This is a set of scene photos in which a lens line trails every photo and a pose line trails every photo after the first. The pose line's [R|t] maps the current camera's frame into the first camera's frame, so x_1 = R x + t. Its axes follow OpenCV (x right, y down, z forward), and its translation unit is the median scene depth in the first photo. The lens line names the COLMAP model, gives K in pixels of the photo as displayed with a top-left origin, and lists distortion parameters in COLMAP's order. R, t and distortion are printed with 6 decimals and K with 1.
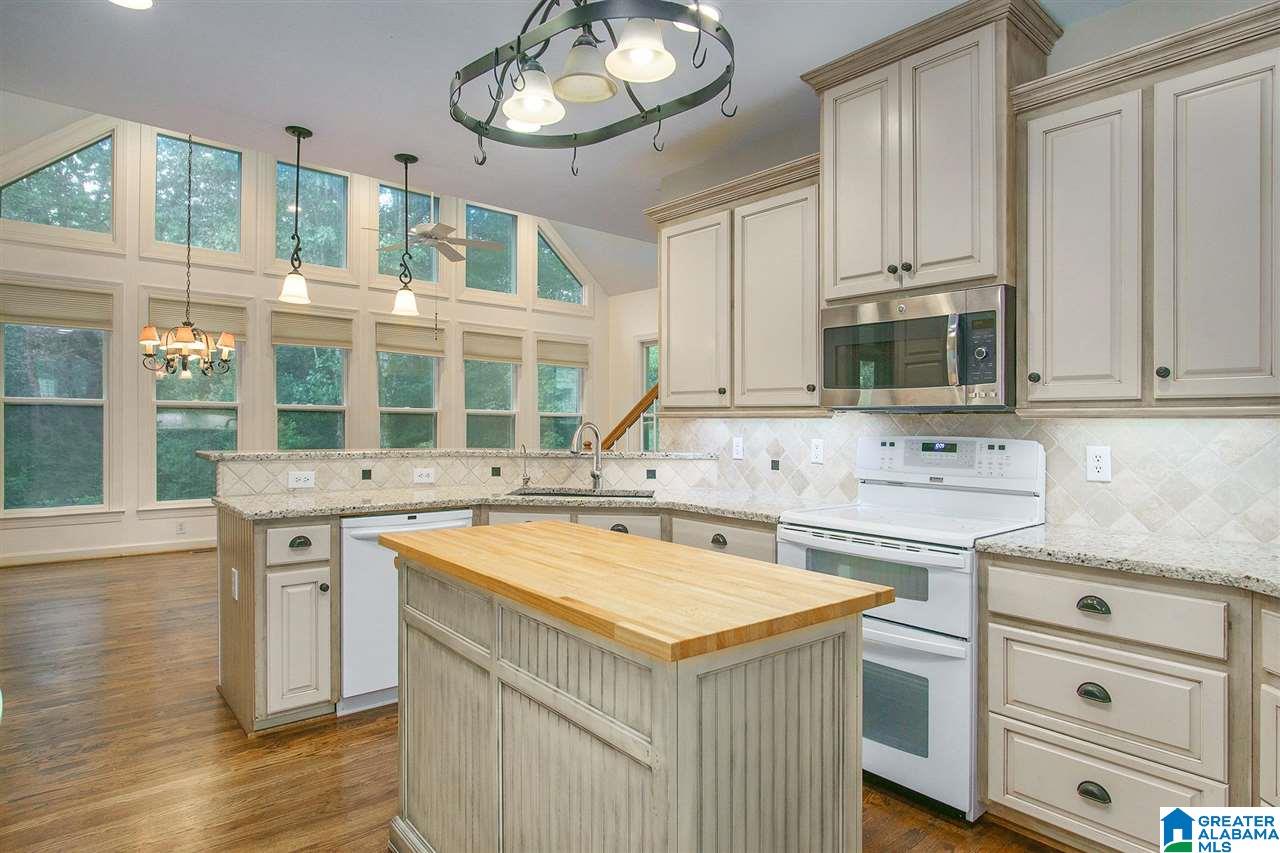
lens RADIAL K [[706.0, 0, 615.9], [0, 706.0, 433.0], [0, 0, 1]] dist [-0.021770, 0.000718]
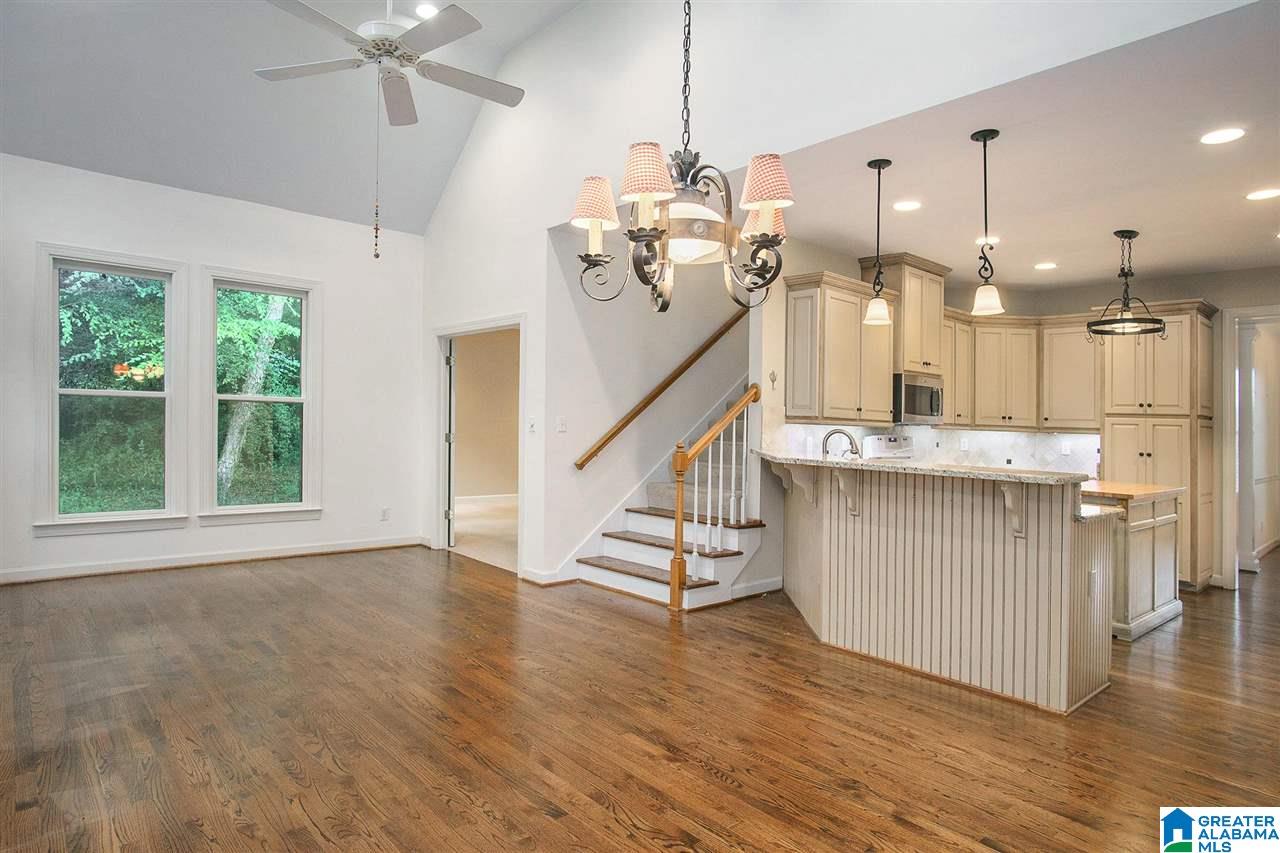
lens RADIAL K [[706.0, 0, 628.4], [0, 706.0, 415.0], [0, 0, 1]] dist [-0.021770, 0.000718]
pose [[-0.020853, 0.000288, 0.999783, -1.436955], [-0.015553, 0.999879, -0.000613, -0.036719], [-0.999662, -0.015563, -0.020846, 1.541501]]
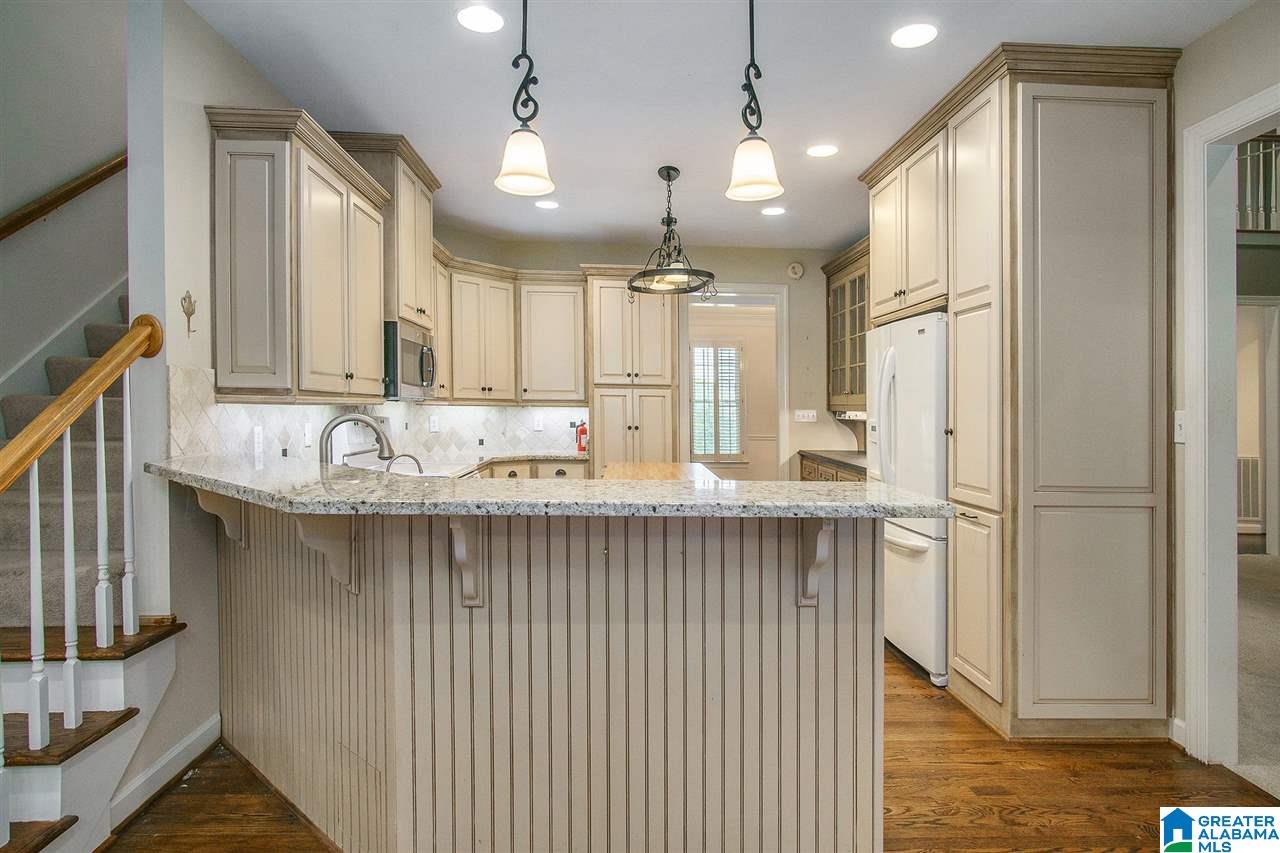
lens RADIAL K [[706.0, 0, 649.2], [0, 706.0, 403.9], [0, 0, 1]] dist [-0.021770, 0.000718]
pose [[-0.794635, -0.016799, 0.606855, -0.736512], [-0.010410, 0.999847, 0.014047, -0.038847], [-0.606998, 0.004845, -0.794688, 1.483397]]
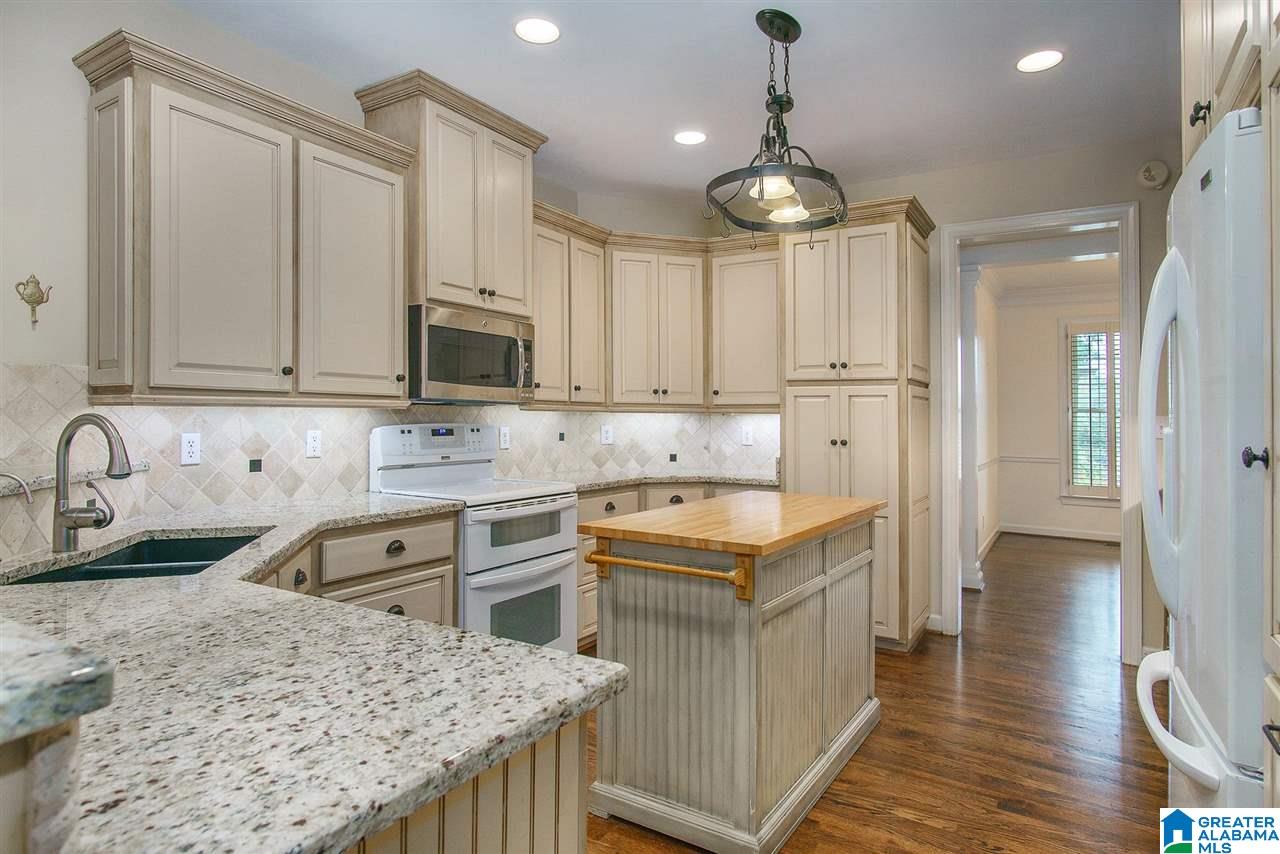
lens RADIAL K [[706.0, 0, 645.2], [0, 706.0, 430.2], [0, 0, 1]] dist [-0.021770, 0.000718]
pose [[-0.316813, -0.028654, 0.948055, -0.682635], [0.006167, 0.999460, 0.032268, -0.017577], [-0.948468, 0.016069, -0.316465, 0.855751]]
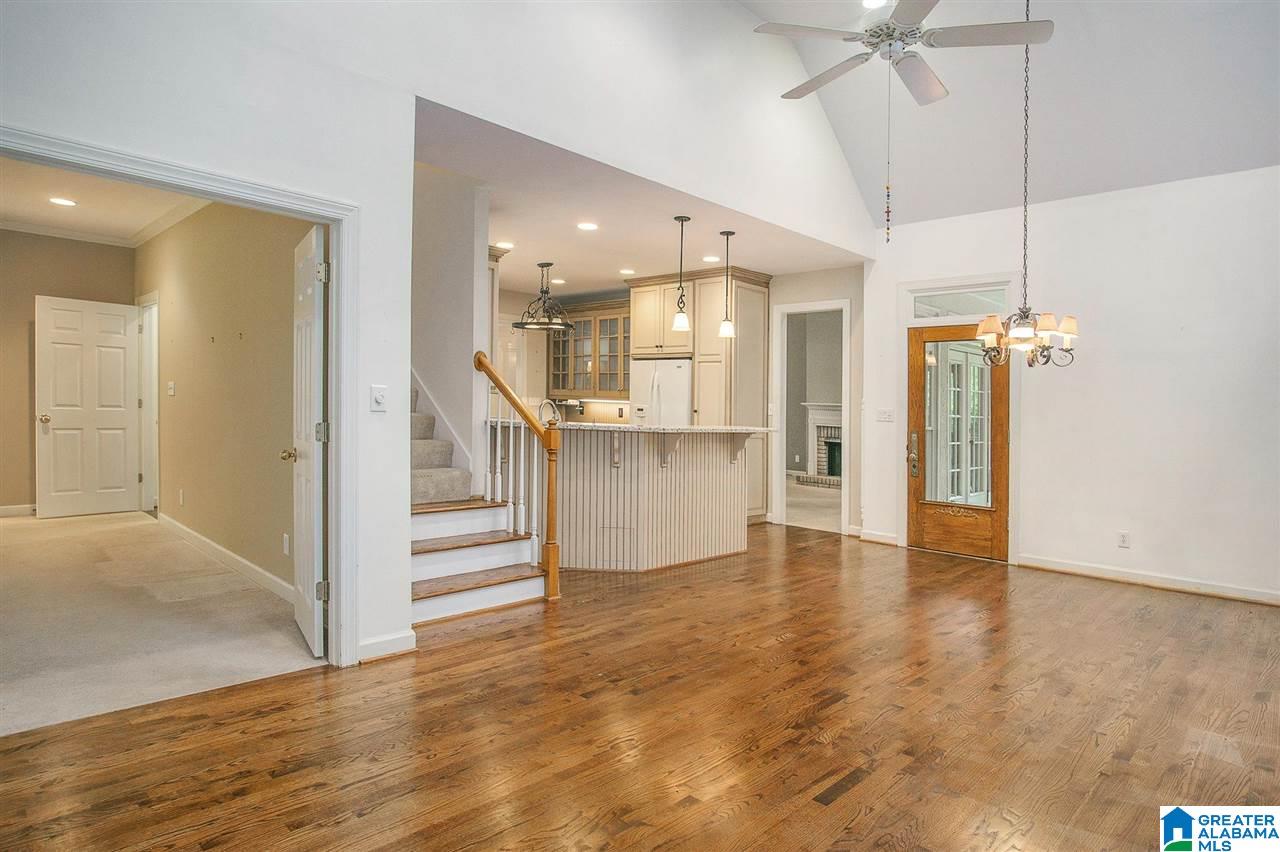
lens RADIAL K [[706.0, 0, 637.9], [0, 706.0, 359.0], [0, 0, 1]] dist [-0.021770, 0.000718]
pose [[-0.995495, -0.053057, -0.078577, -0.144296], [-0.049467, 0.997672, -0.046952, -0.042602], [0.080885, -0.042854, -0.995802, 2.684002]]
